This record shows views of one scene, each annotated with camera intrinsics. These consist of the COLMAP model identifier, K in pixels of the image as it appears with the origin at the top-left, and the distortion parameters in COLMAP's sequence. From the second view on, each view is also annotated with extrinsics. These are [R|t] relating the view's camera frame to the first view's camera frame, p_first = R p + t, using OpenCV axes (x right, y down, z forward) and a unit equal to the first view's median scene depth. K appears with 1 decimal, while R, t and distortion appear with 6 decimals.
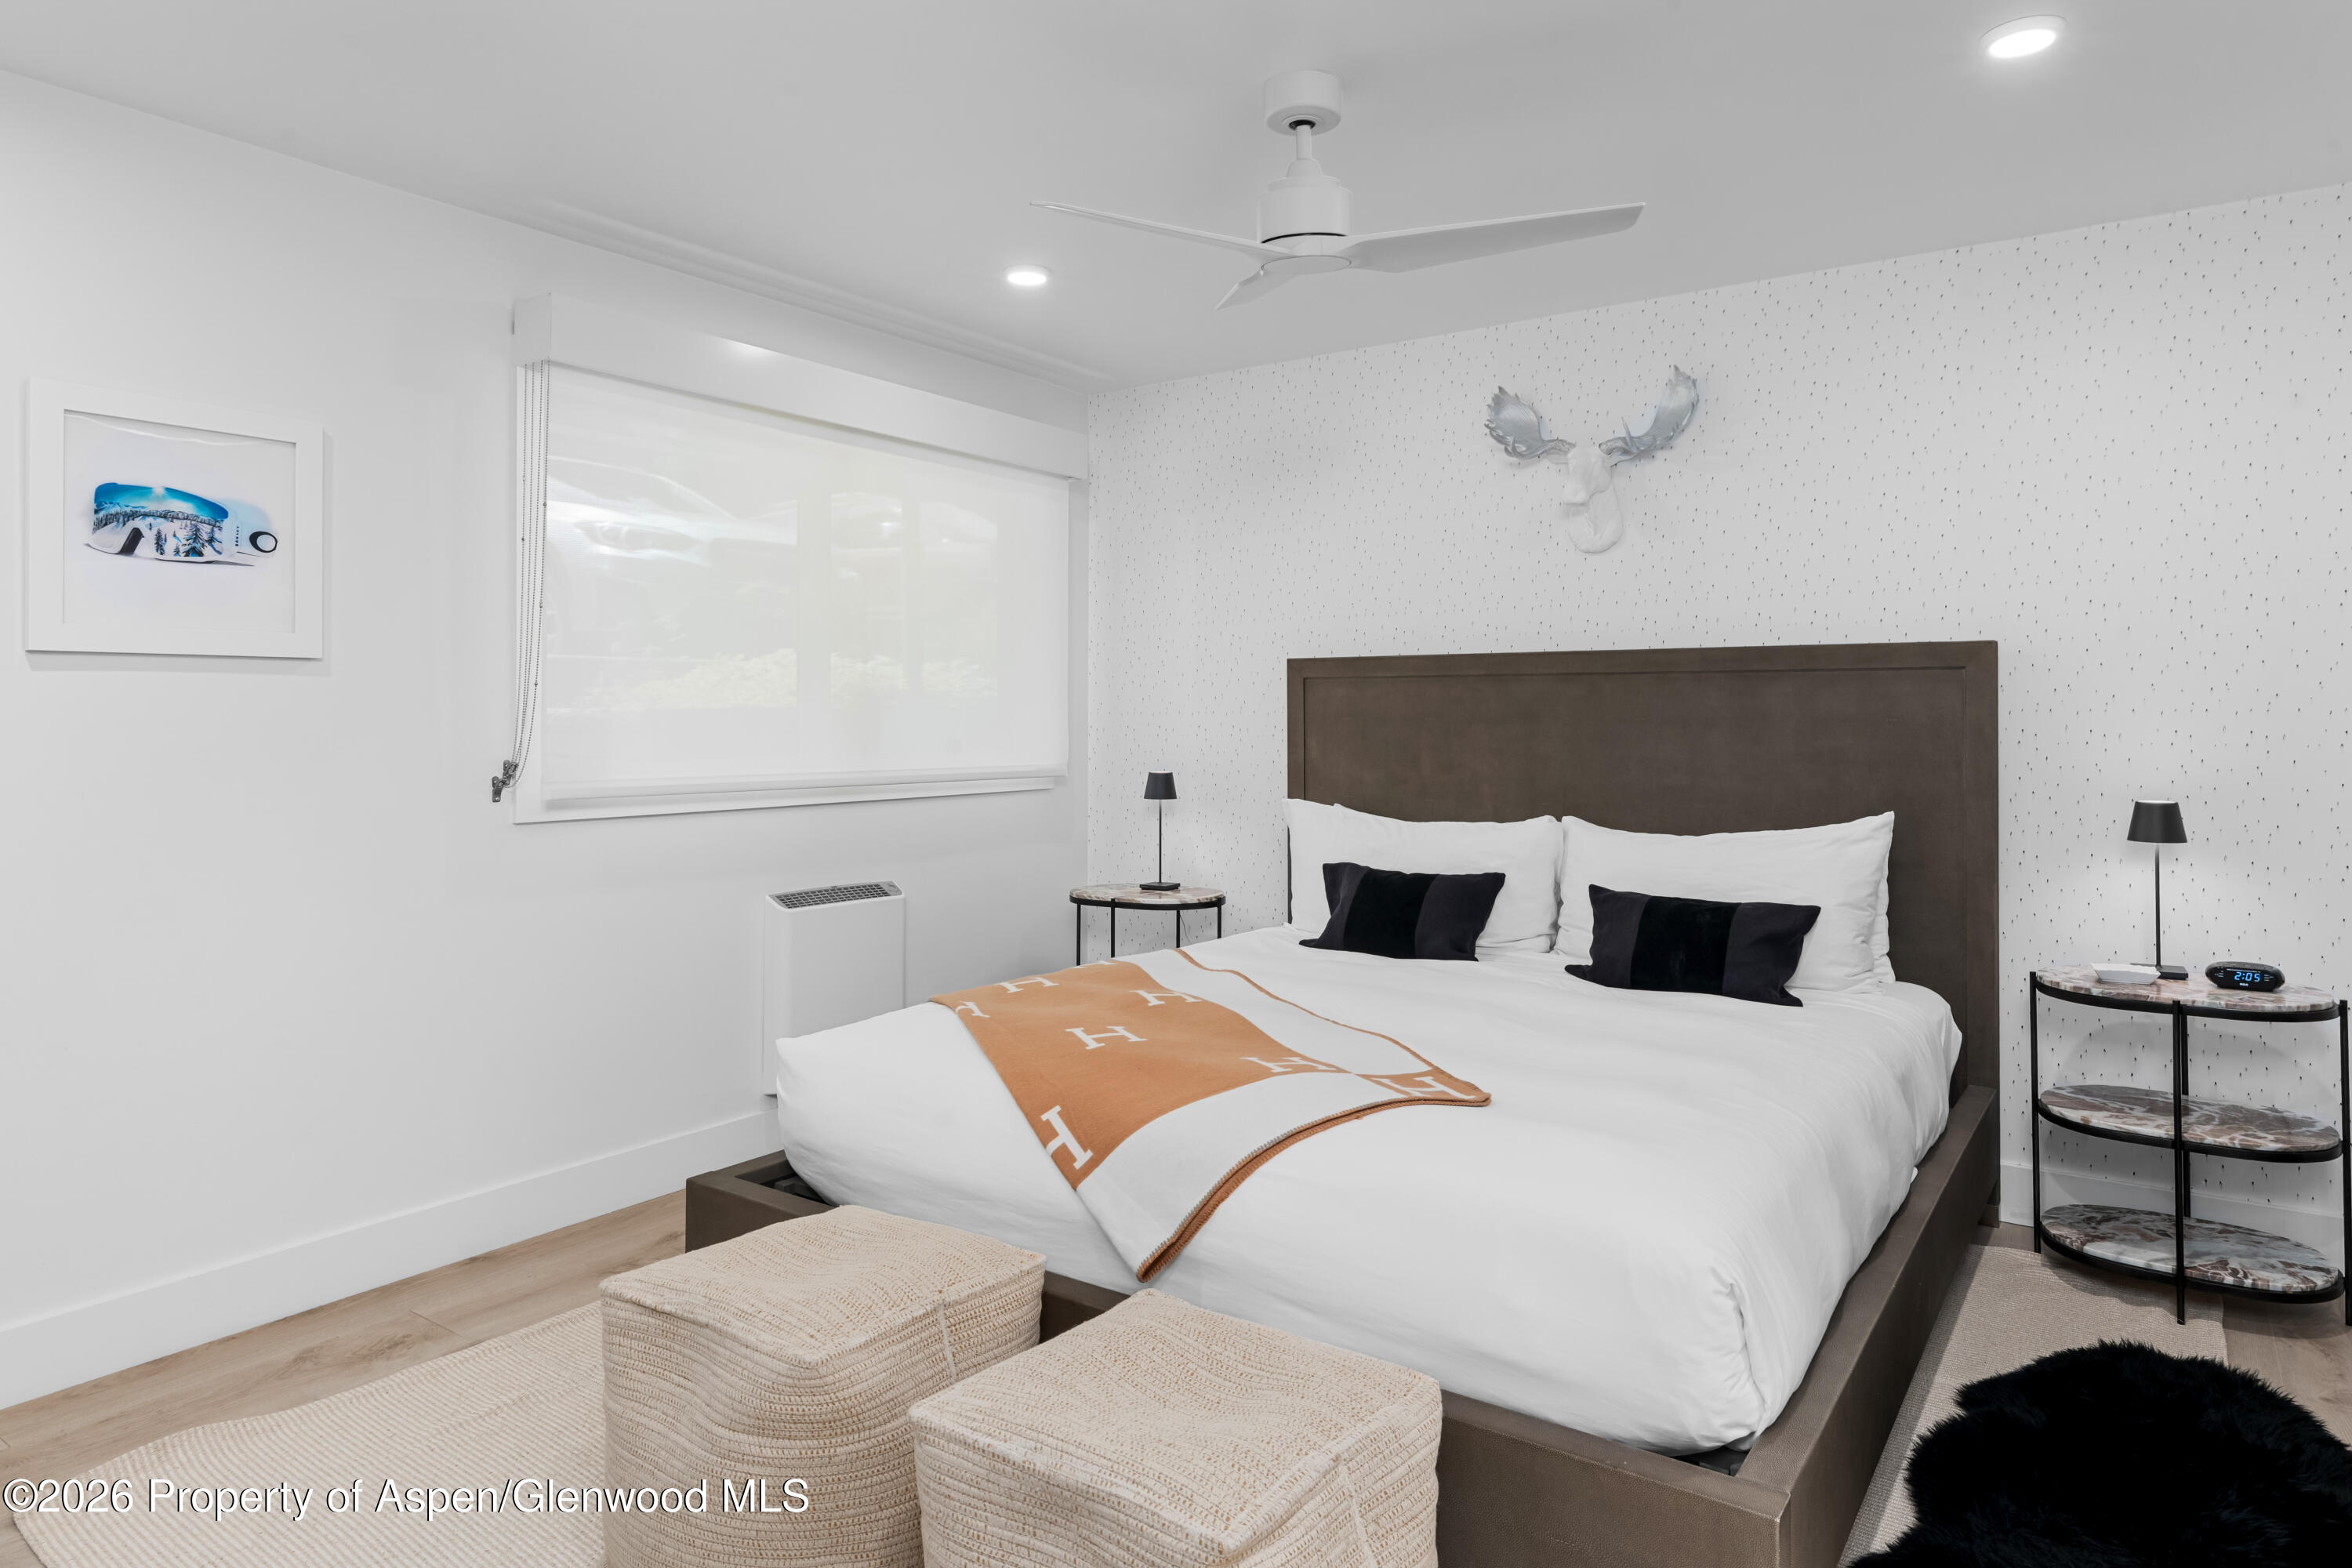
lens RADIAL K [[1417.9, 0, 1176.3], [0, 1417.9, 712.4], [0, 0, 1]] dist [-0.000217, -0.000334]
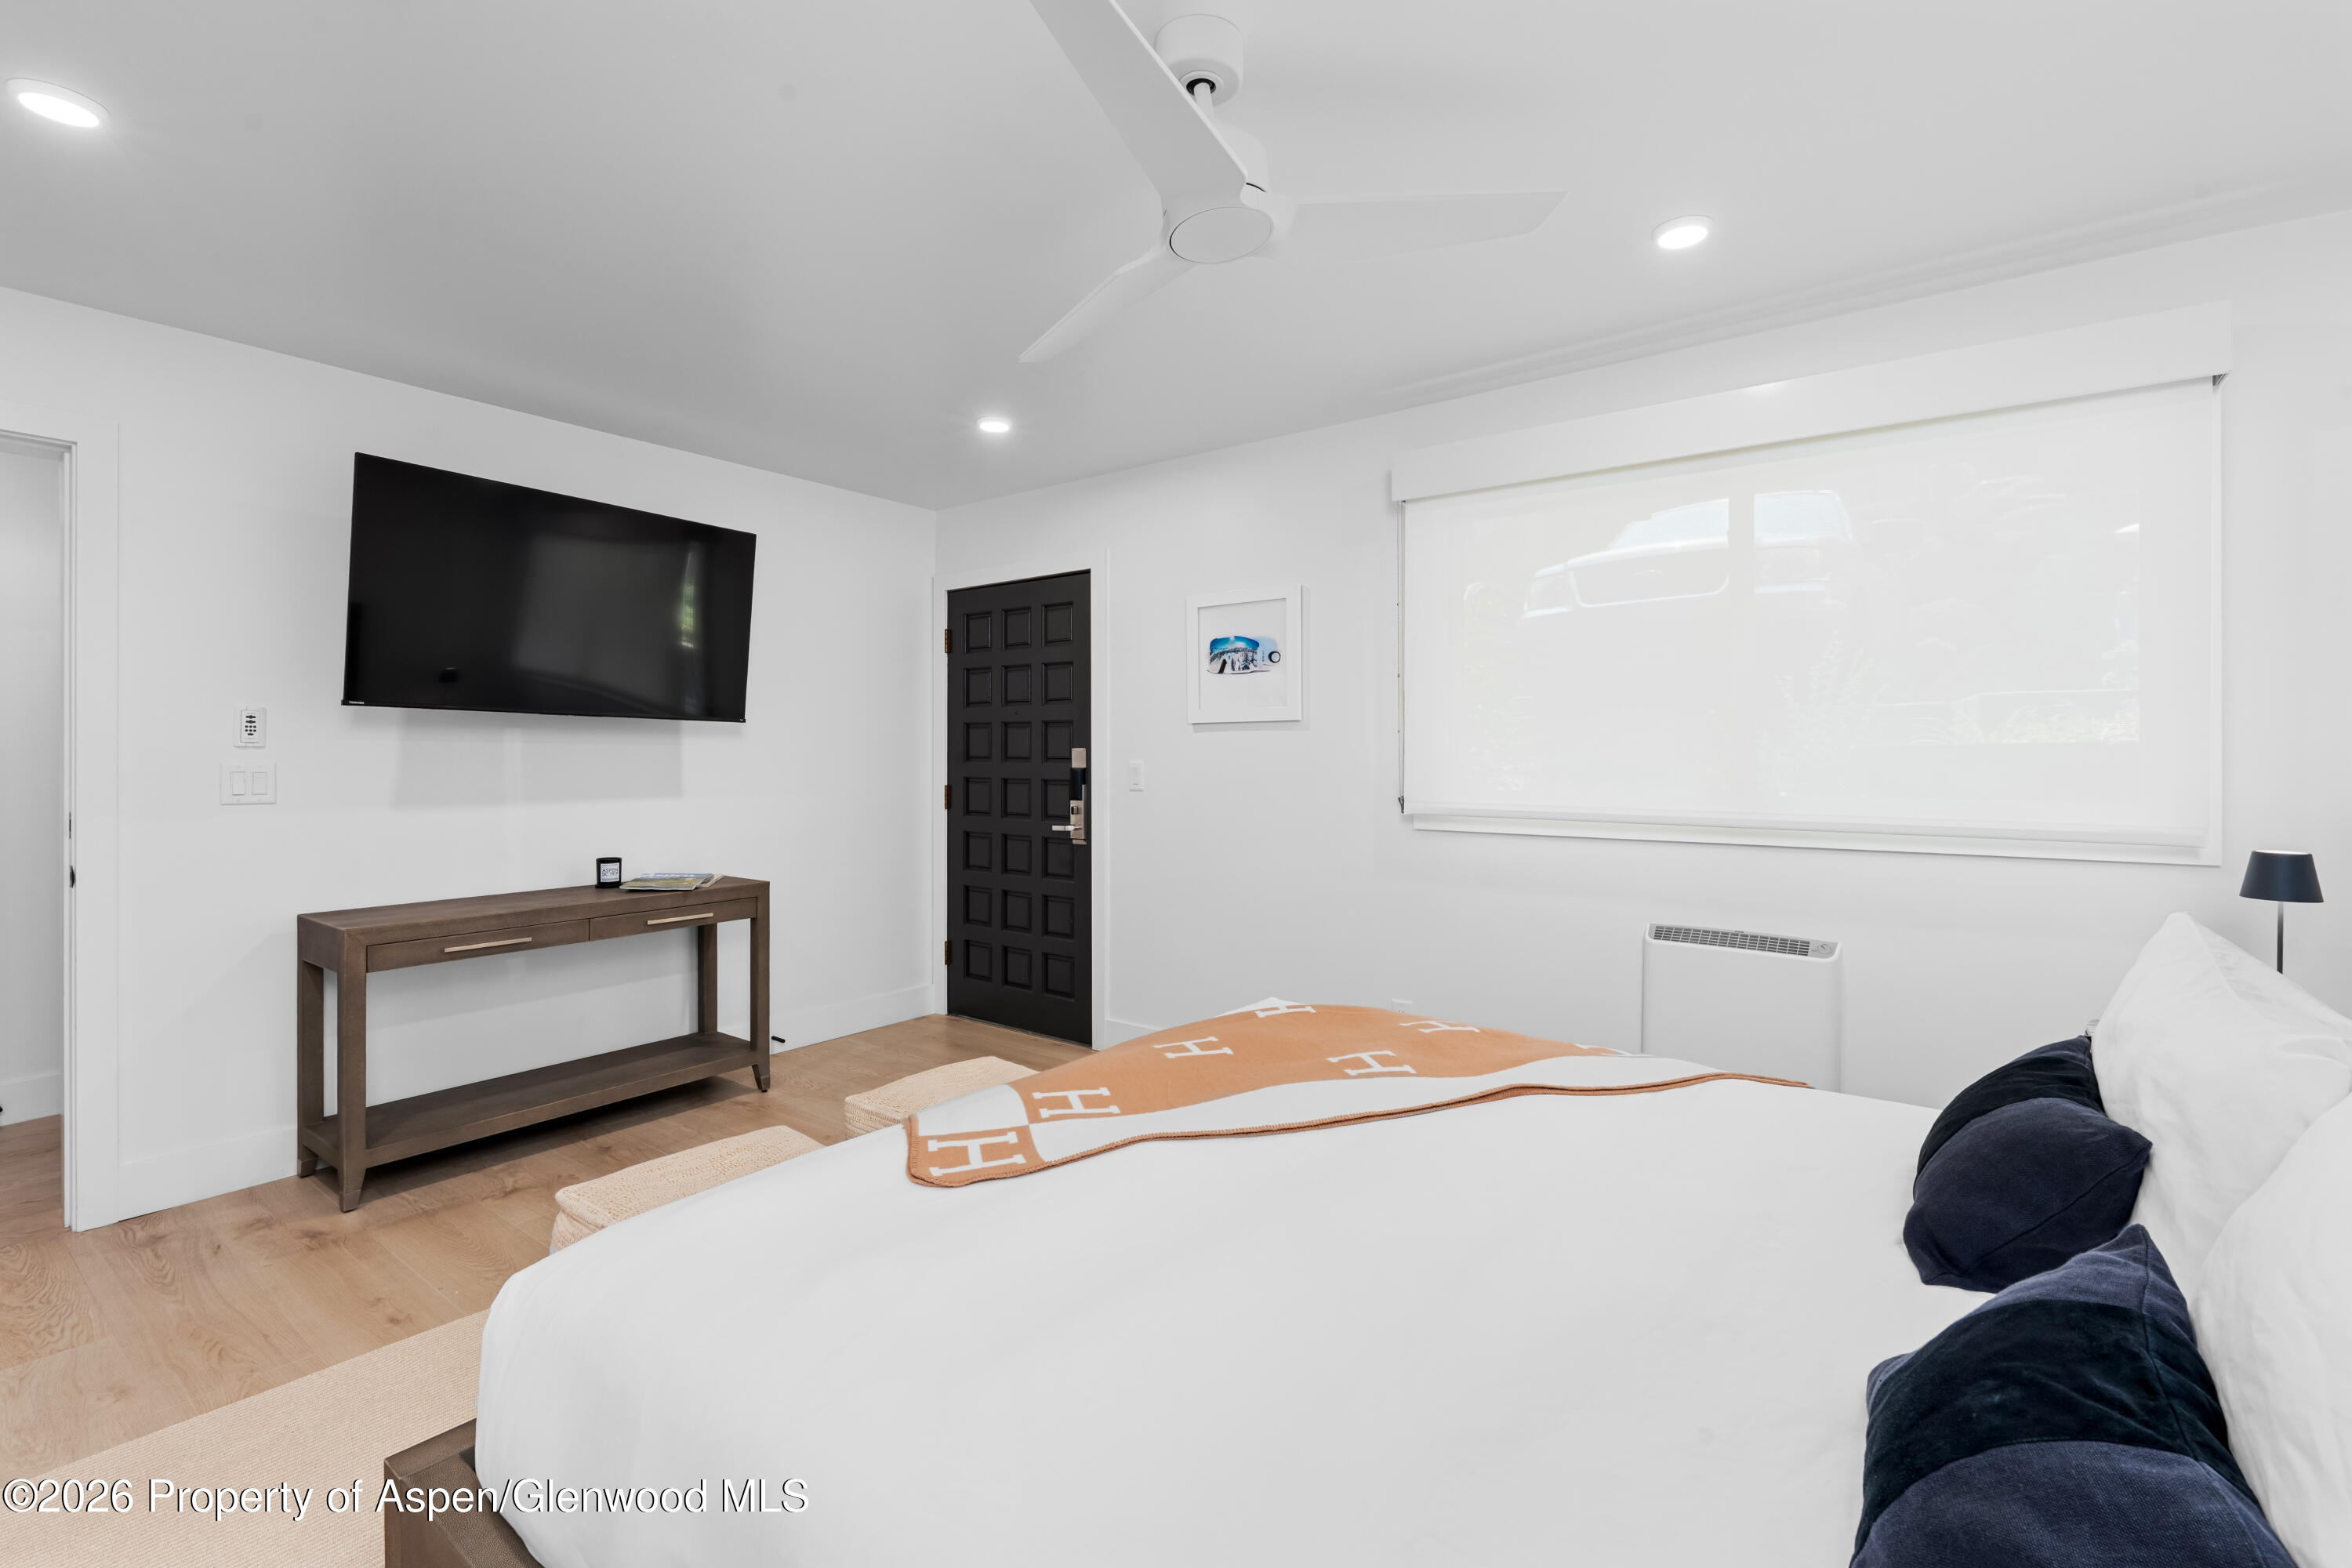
lens RADIAL K [[1009.2, 0, 1176.0], [0, 1009.2, 750.9], [0, 0, 1]] dist [0.000376, 0.000046]
pose [[-0.034861, 0.002053, -0.999390, 0.671992], [0.005512, 0.999983, 0.001861, -0.003629], [0.999377, -0.005443, -0.034872, 0.954178]]
